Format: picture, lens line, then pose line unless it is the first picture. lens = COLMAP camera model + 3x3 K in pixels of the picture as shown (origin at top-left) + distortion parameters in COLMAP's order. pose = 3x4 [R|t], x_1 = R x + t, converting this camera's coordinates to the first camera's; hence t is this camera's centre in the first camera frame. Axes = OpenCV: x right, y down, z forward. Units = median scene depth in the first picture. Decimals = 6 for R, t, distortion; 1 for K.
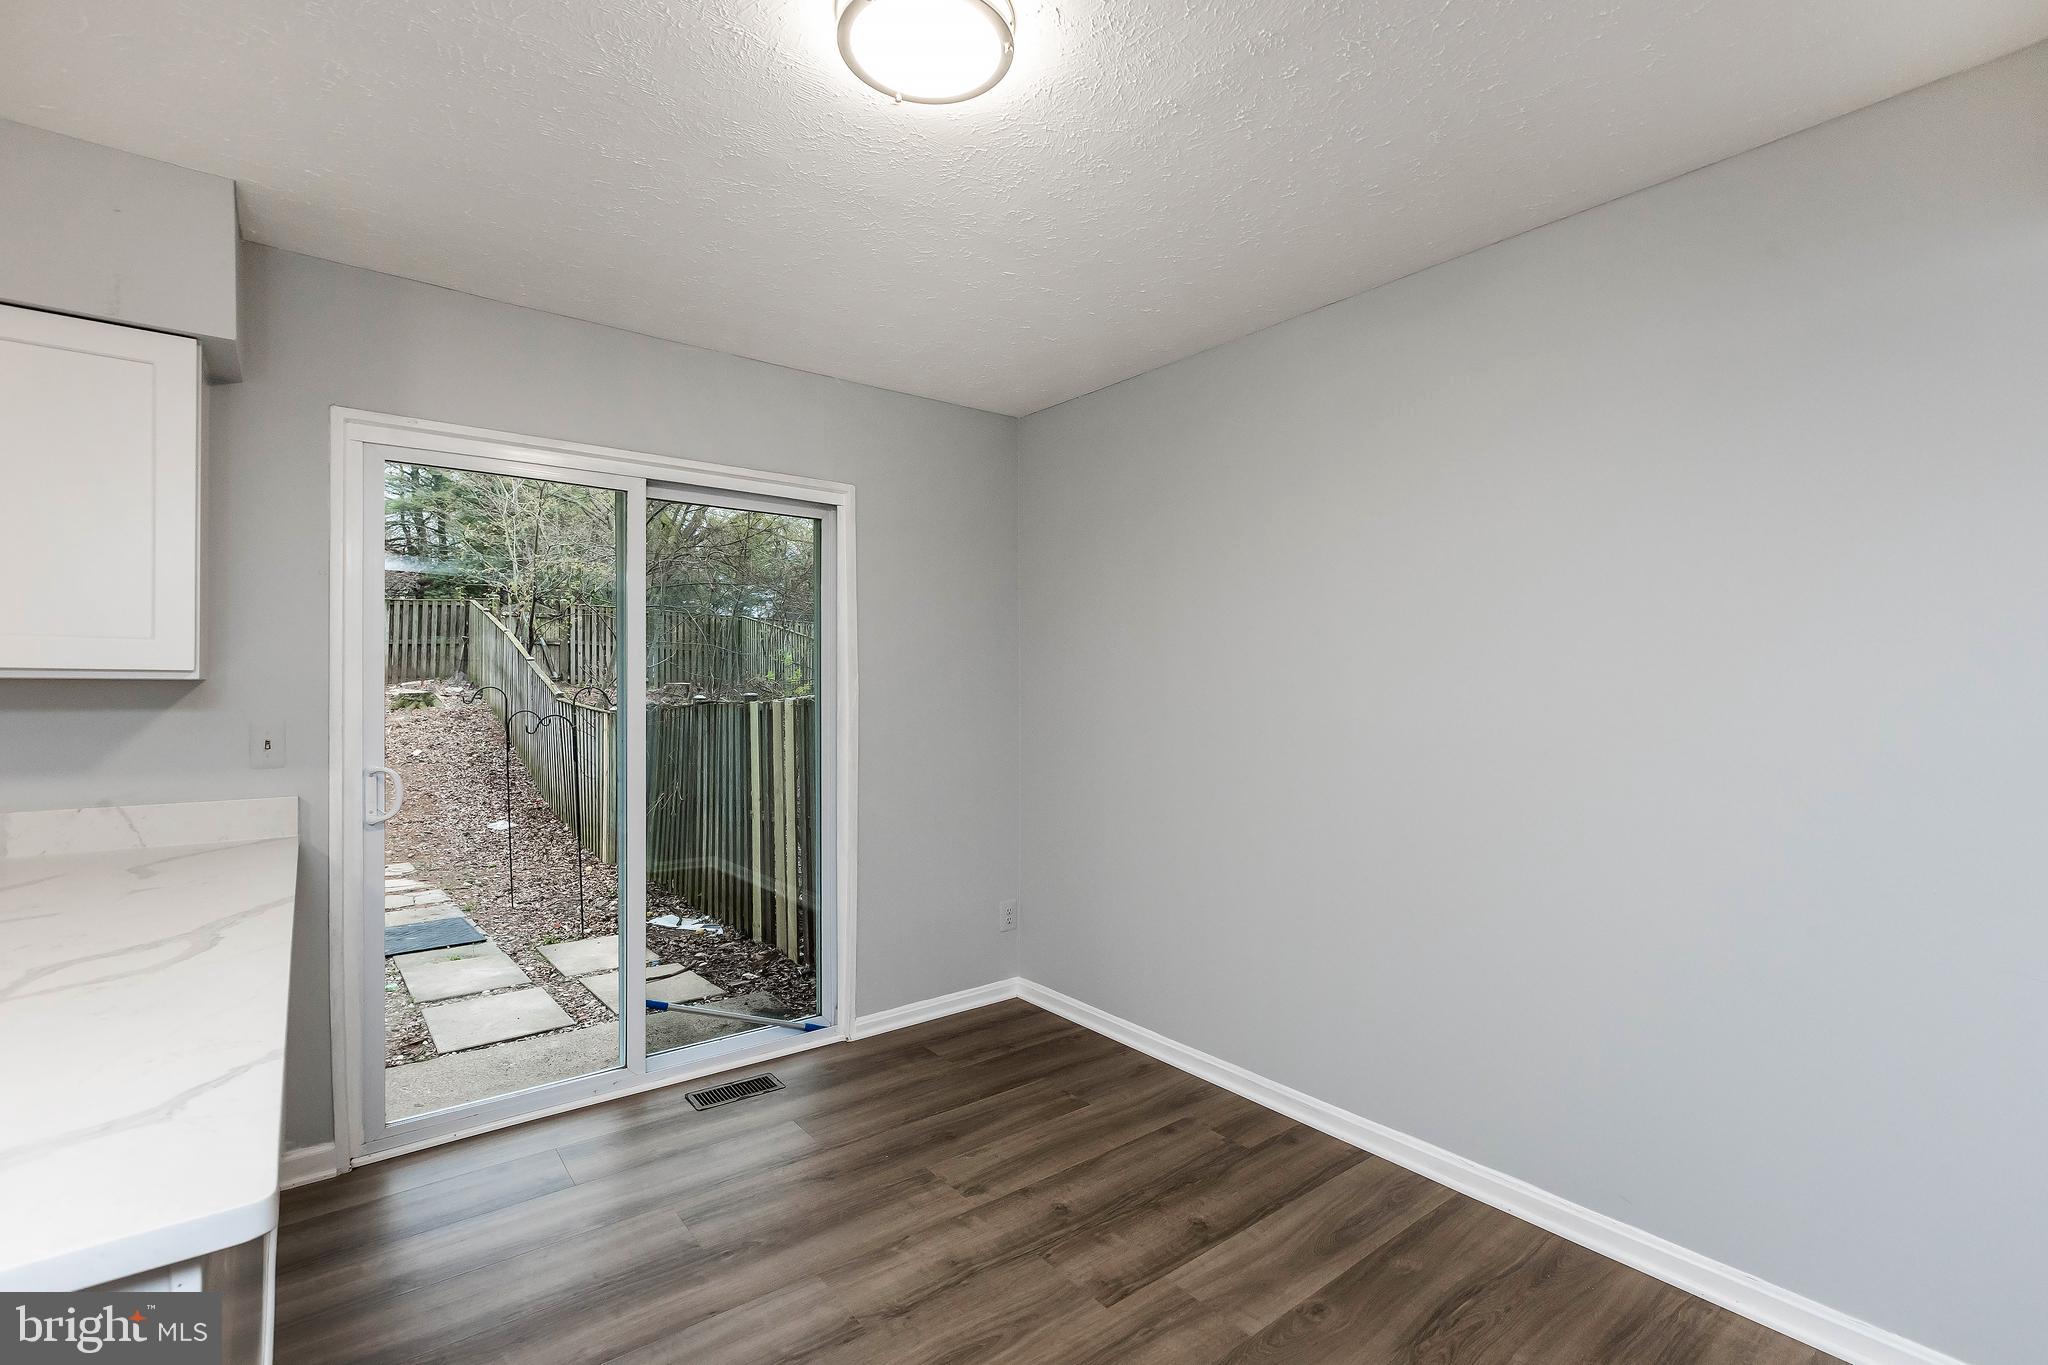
lens RADIAL K [[930.4, 0, 987.9], [0, 930.4, 681.4], [0, 0, 1]] dist [0.004182, -0.000646]
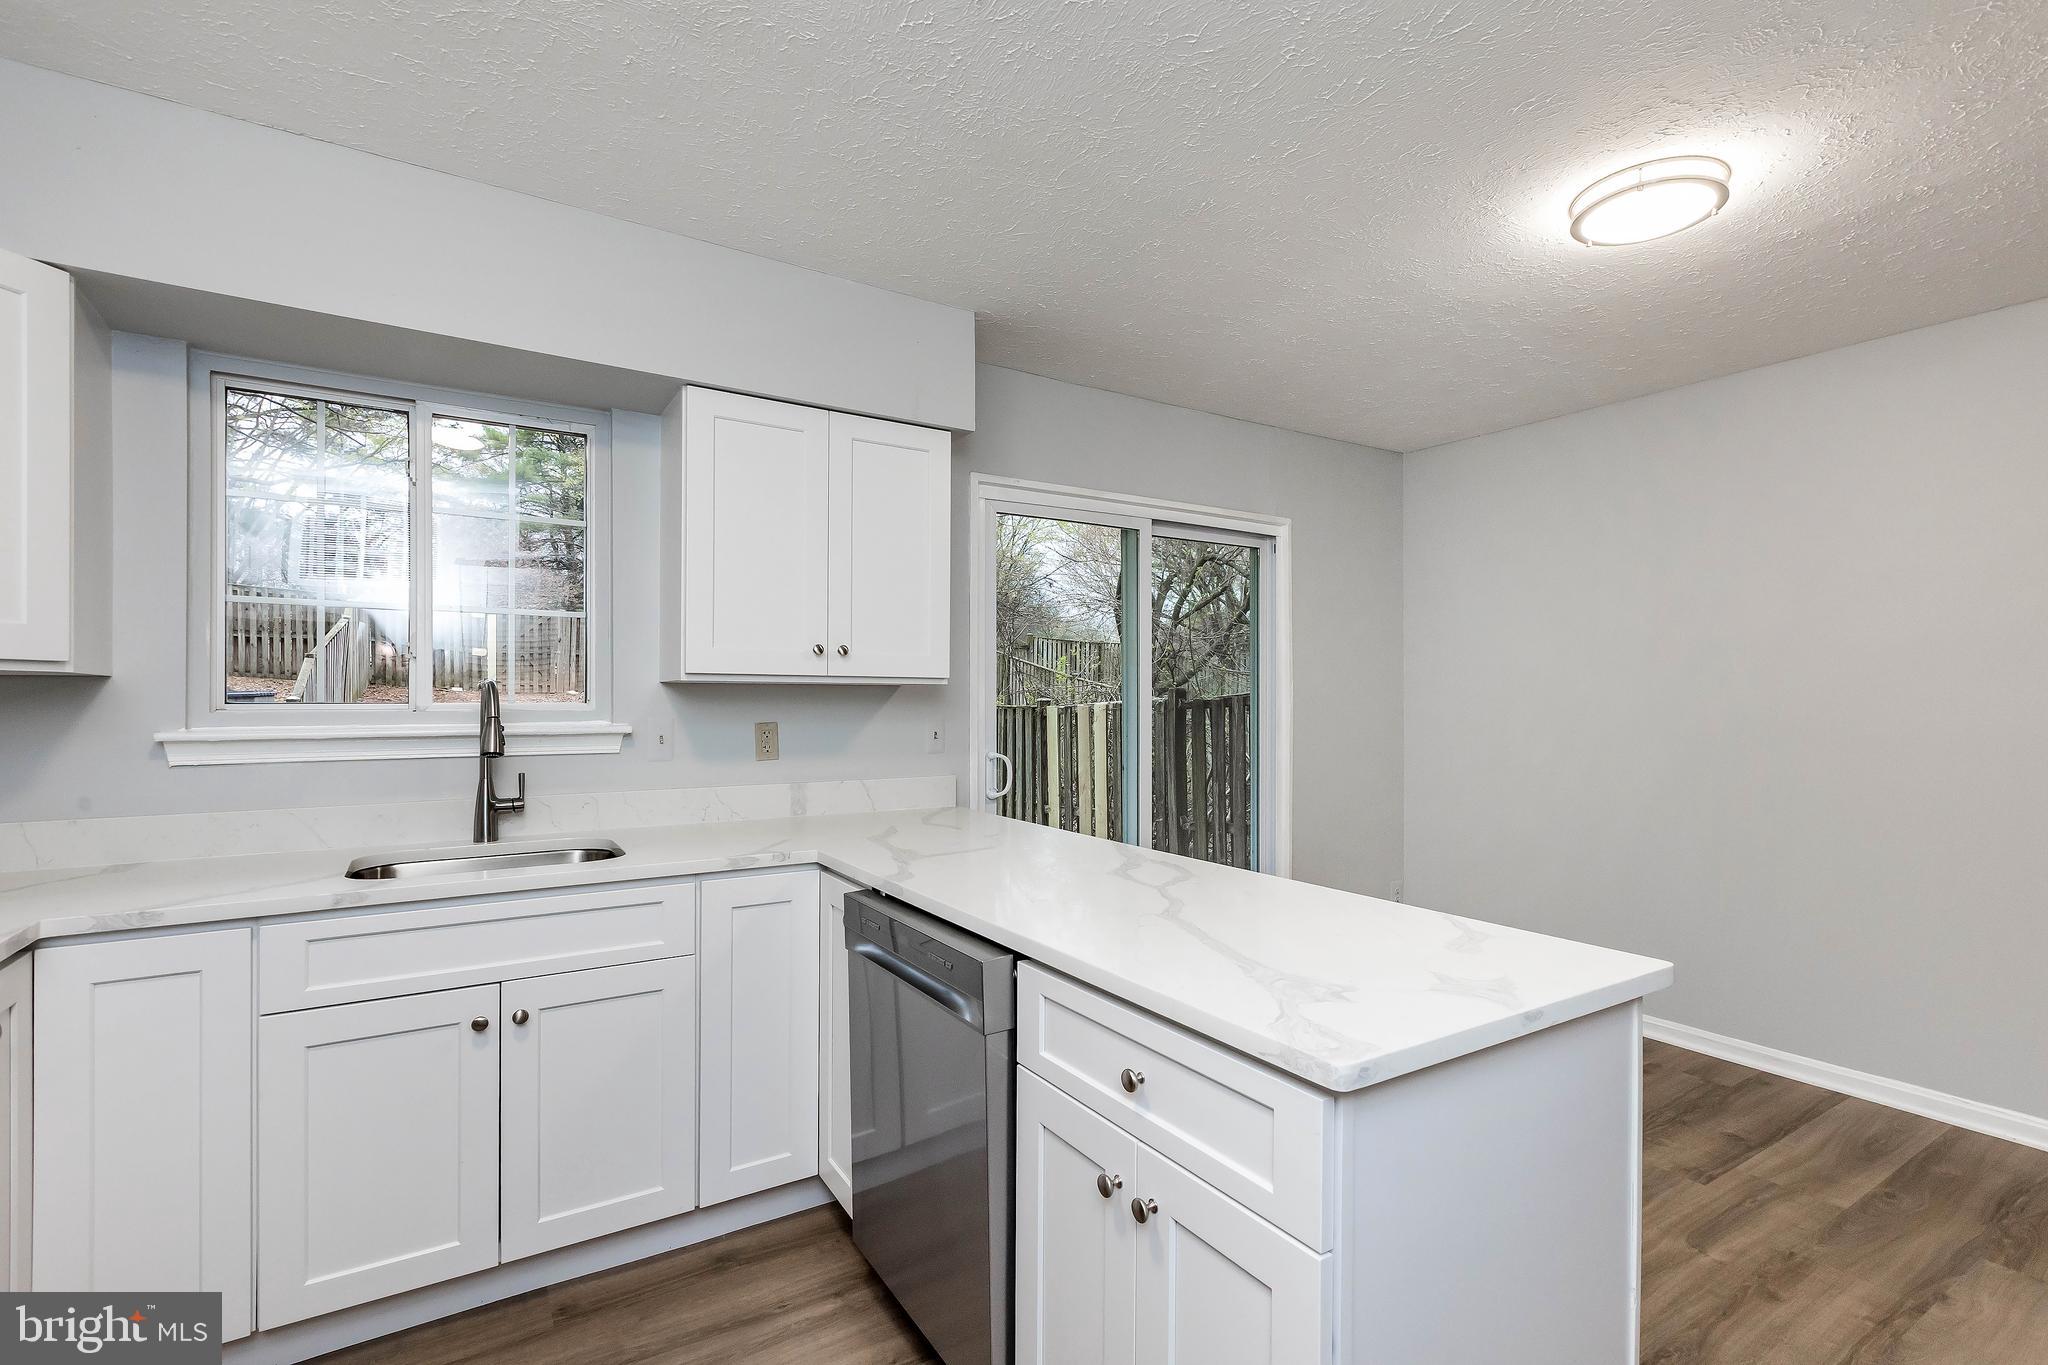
lens RADIAL K [[930.4, 0, 1015.9], [0, 930.4, 682.5], [0, 0, 1]] dist [0.004182, -0.000646]
pose [[0.994626, -0.000100, -0.103534, -0.553776], [-0.000640, 0.999975, -0.007111, 0.004316], [0.103532, 0.007139, 0.994600, -0.292291]]
